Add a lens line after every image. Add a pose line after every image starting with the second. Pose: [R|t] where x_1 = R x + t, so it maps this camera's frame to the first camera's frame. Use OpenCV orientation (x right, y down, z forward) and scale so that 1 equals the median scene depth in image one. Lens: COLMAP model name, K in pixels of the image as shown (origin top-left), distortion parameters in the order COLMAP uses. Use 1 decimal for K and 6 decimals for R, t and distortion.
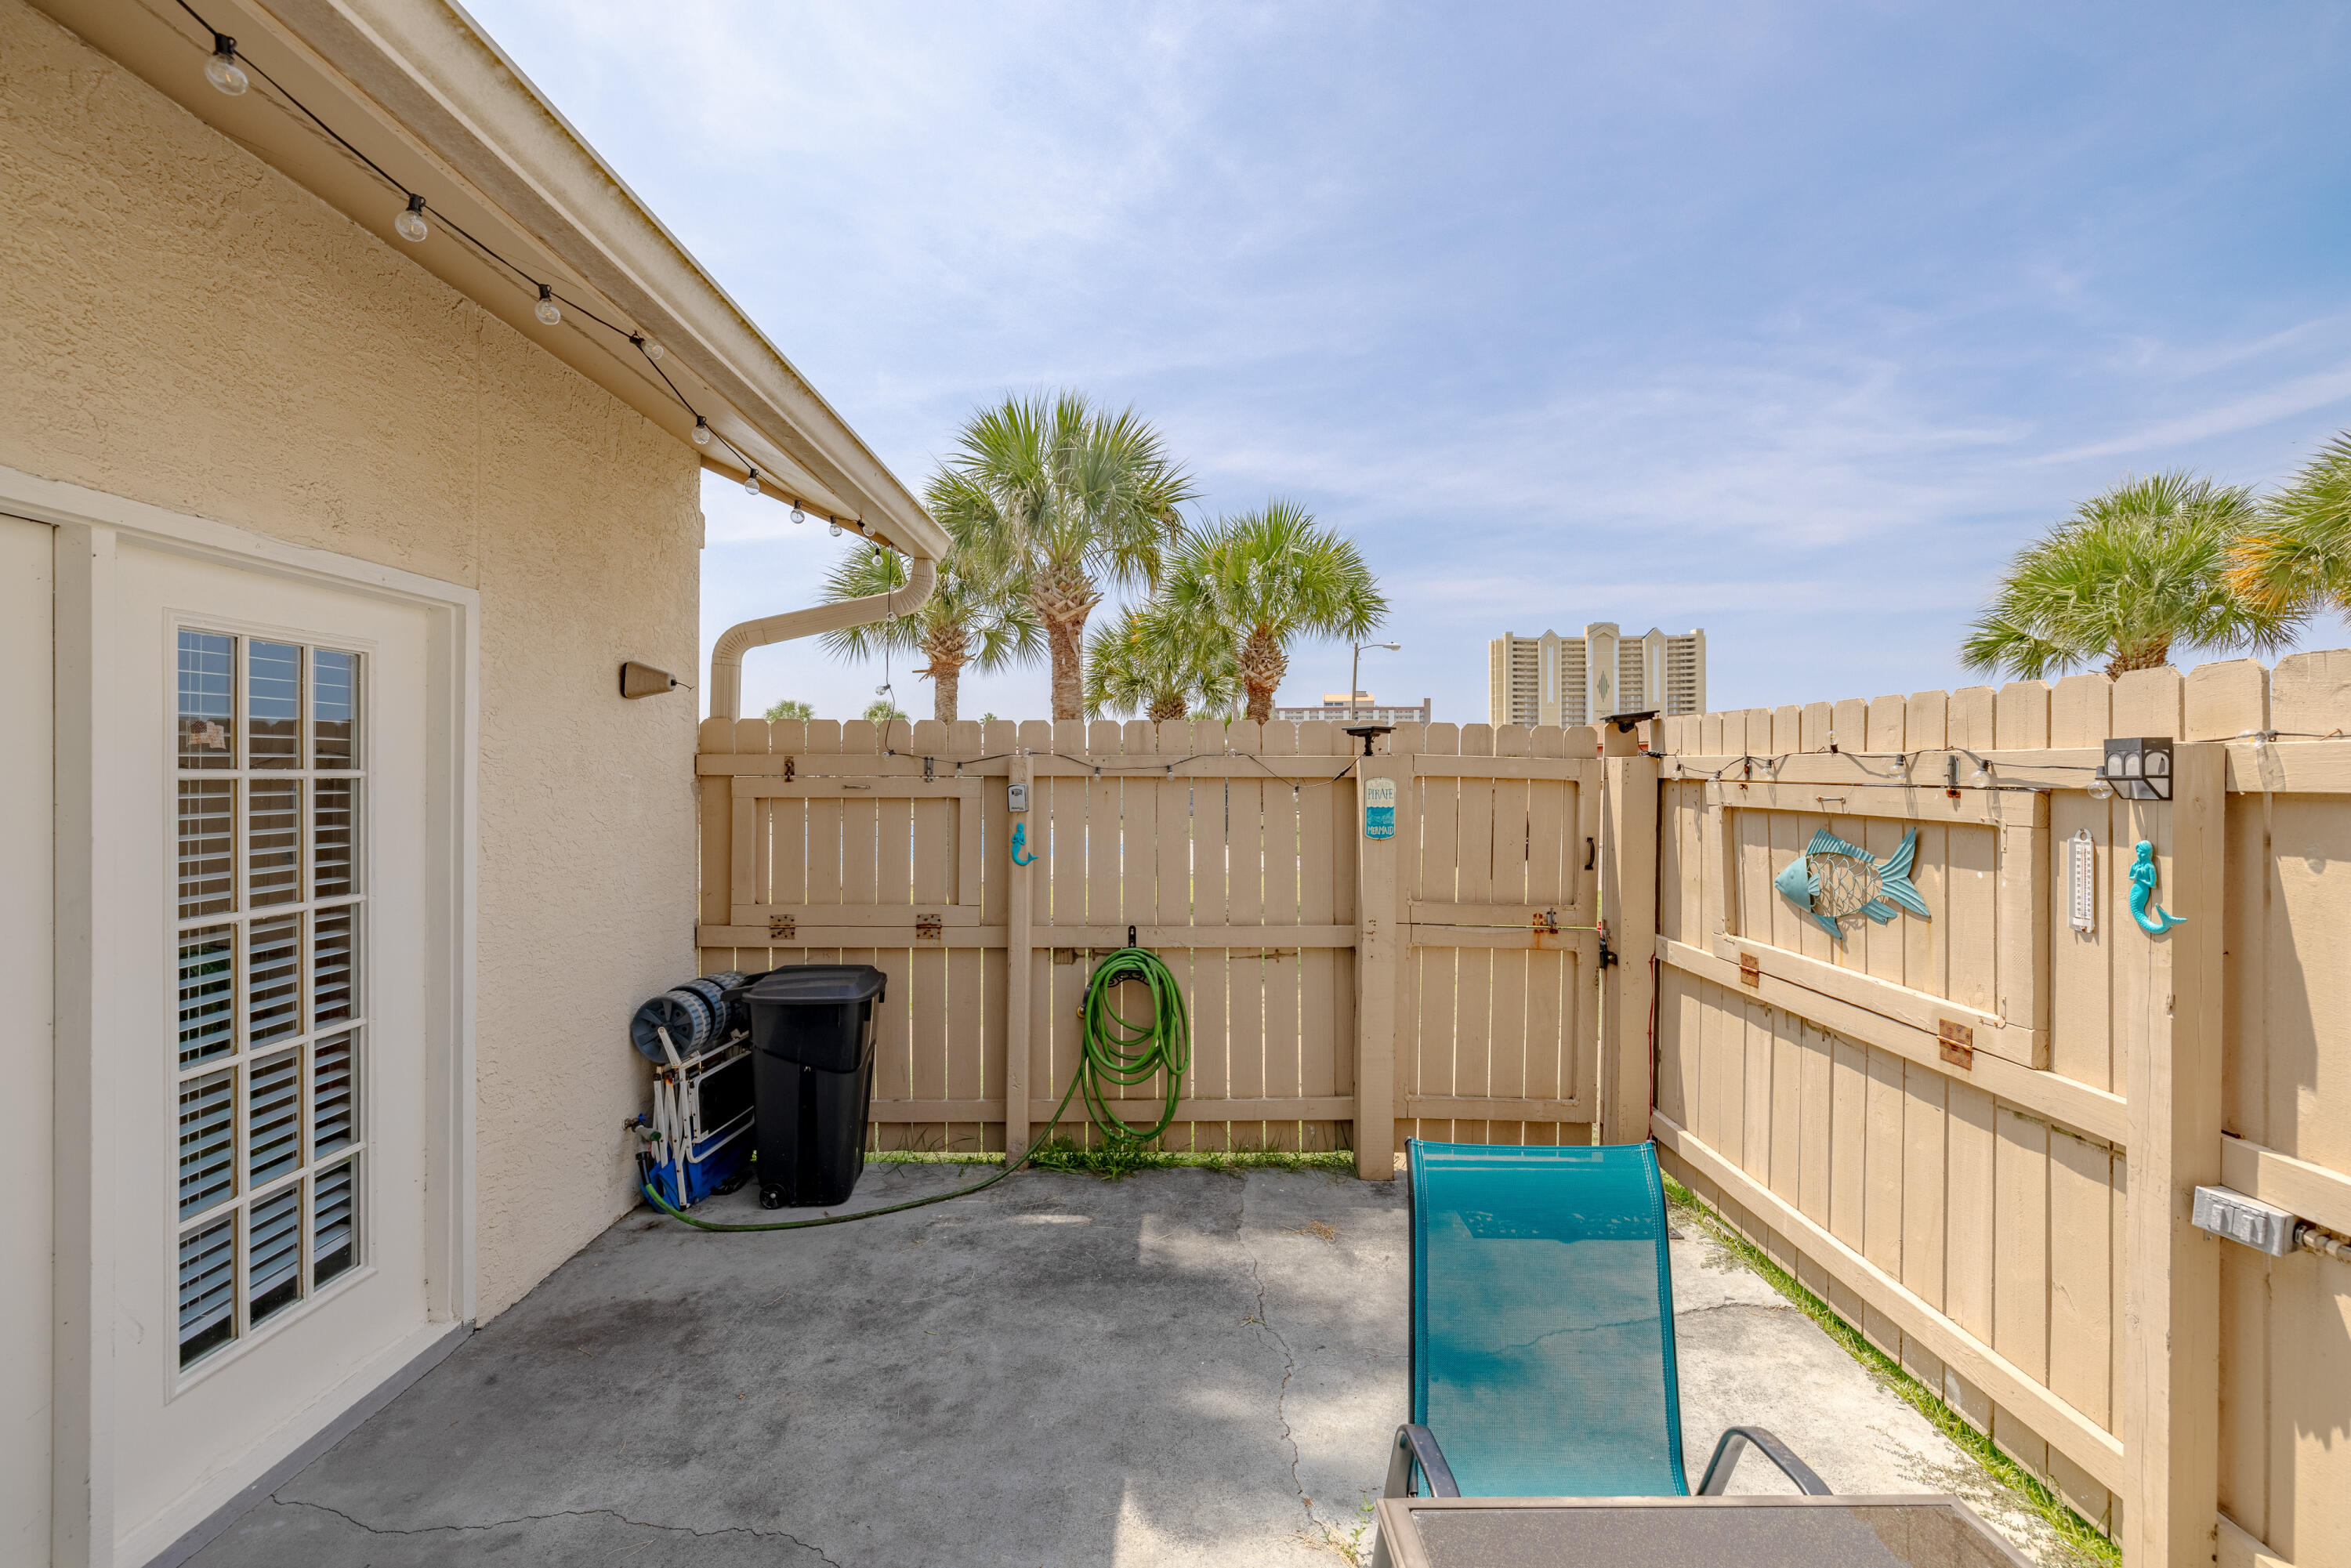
lens RADIAL K [[976.4, 0, 1166.8], [0, 976.4, 778.3], [0, 0, 1]] dist [-0.000050, -0.000025]
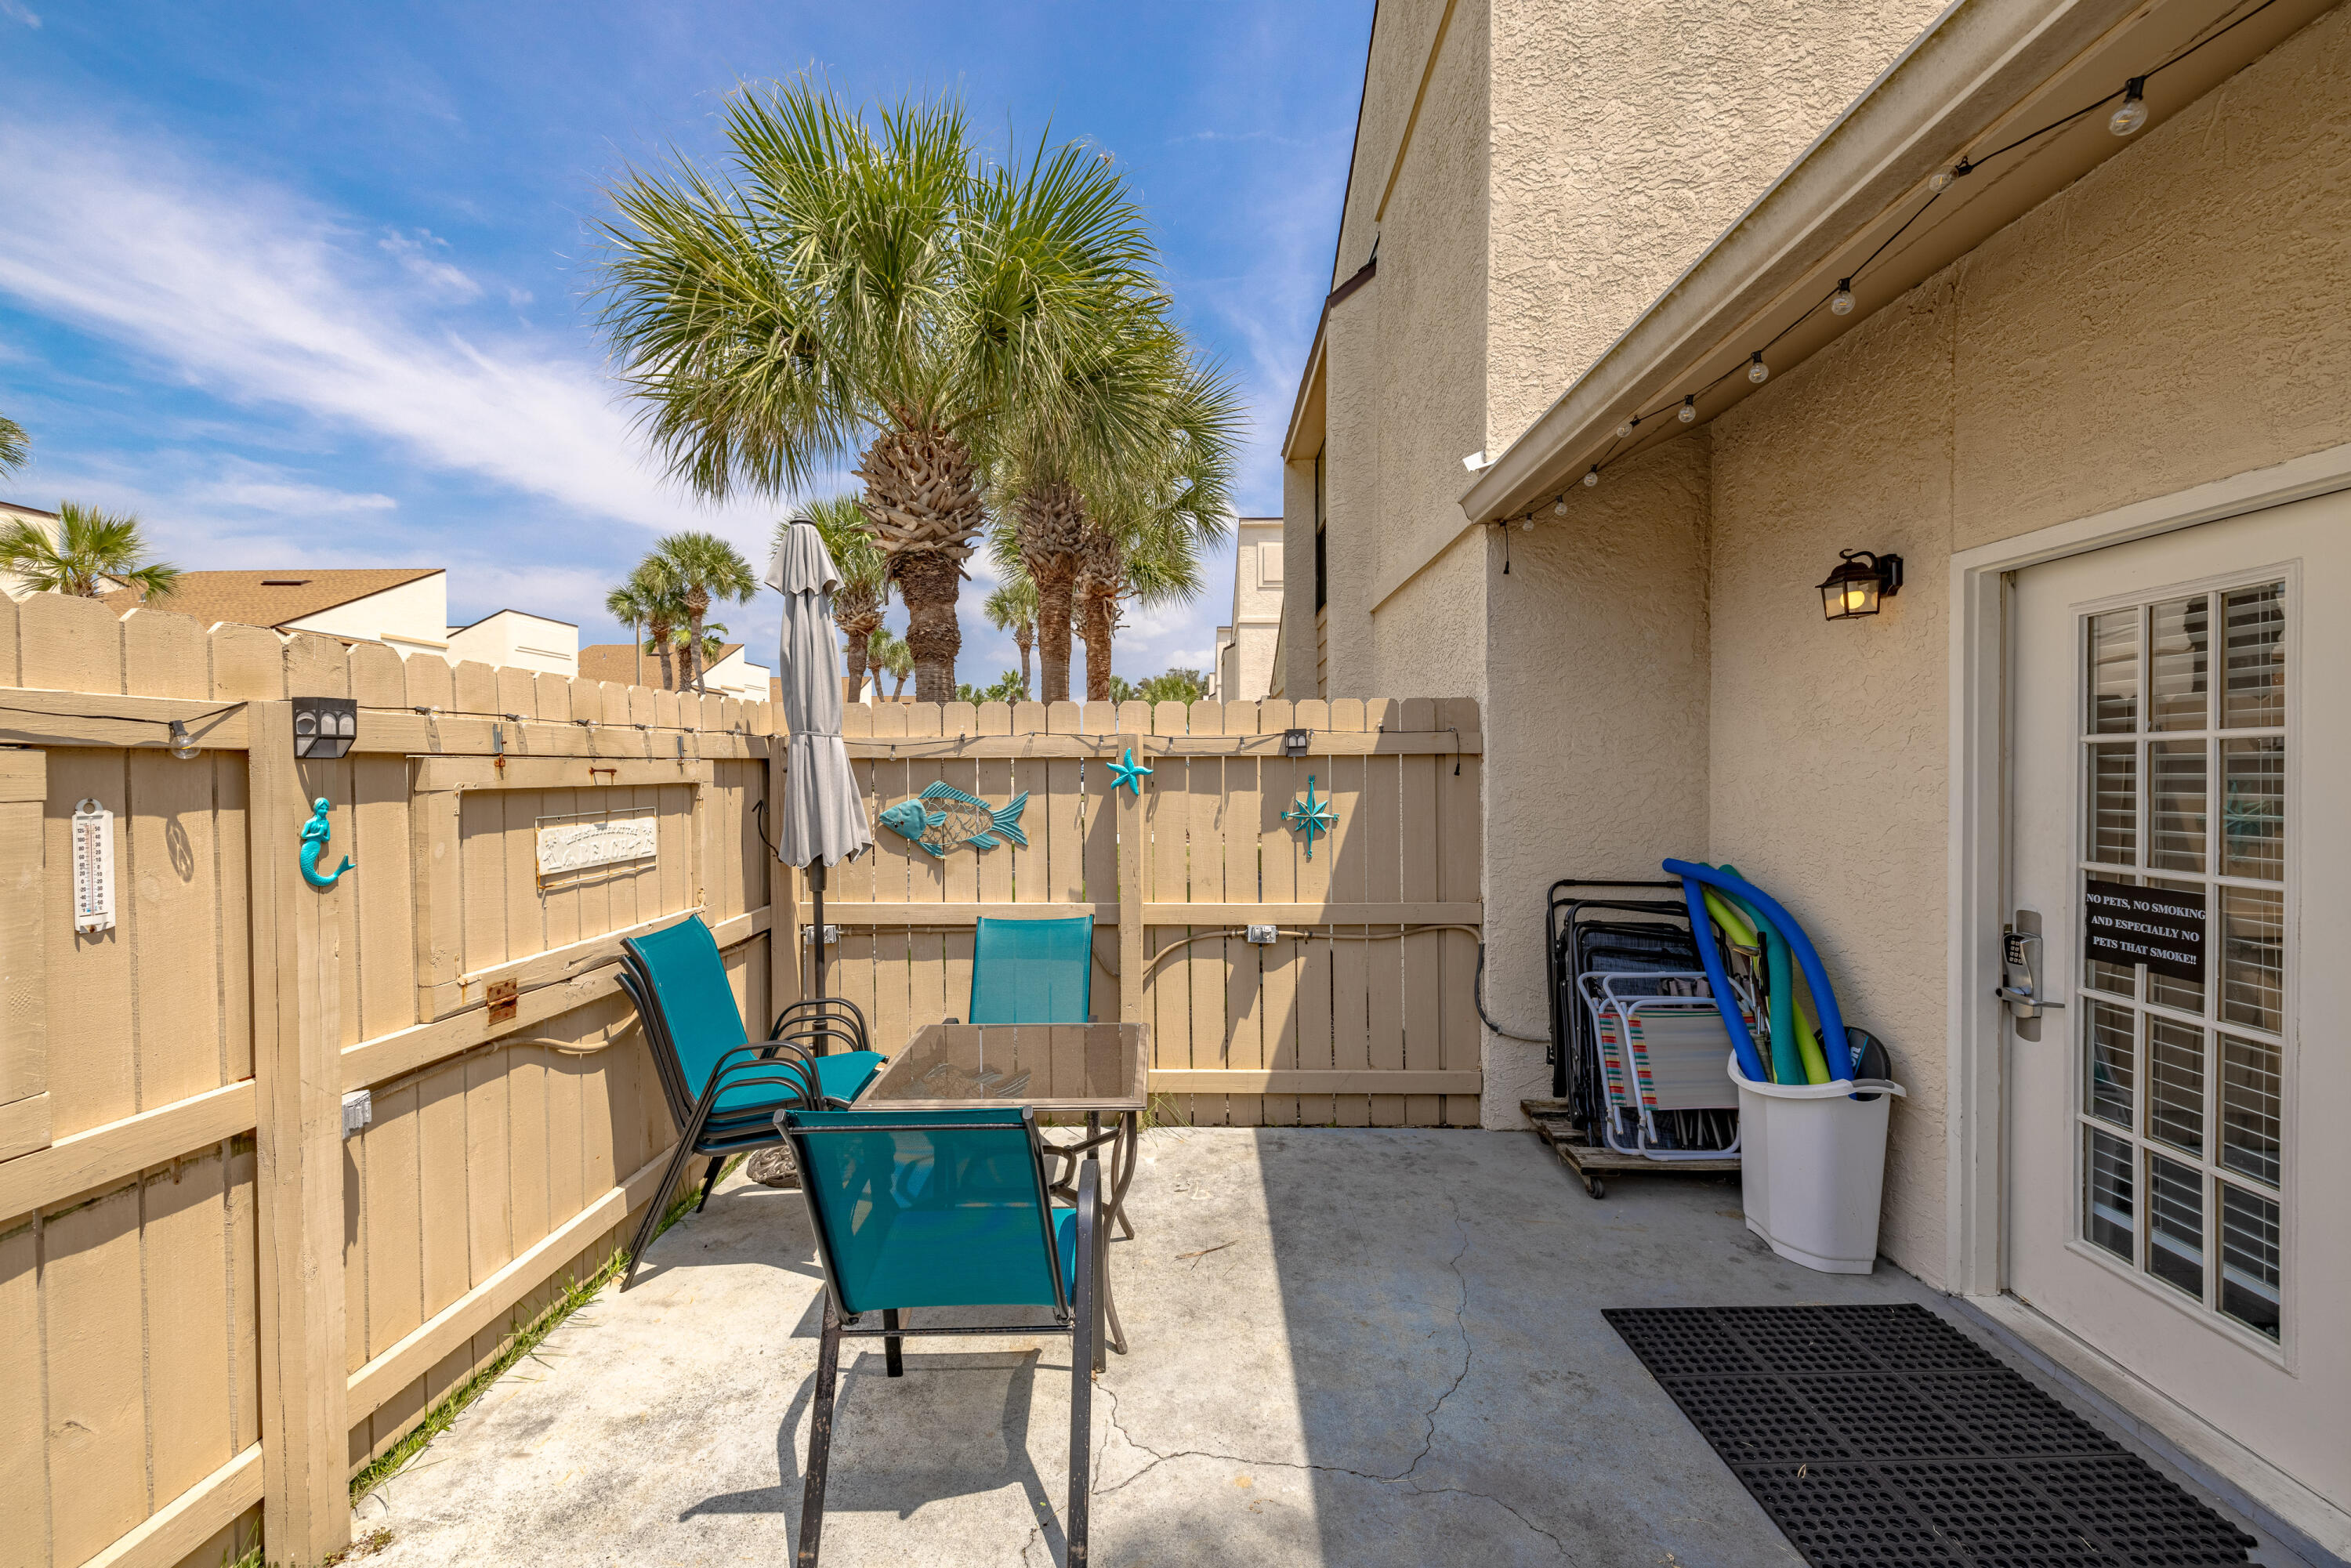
lens RADIAL K [[976.4, 0, 1166.8], [0, 976.4, 778.3], [0, 0, 1]] dist [-0.000050, -0.000025]
pose [[-0.999598, 0.005244, 0.027879, 0.066053], [0.005923, 0.999687, 0.024325, 0.007982], [-0.027743, 0.024480, -0.999315, 1.941865]]
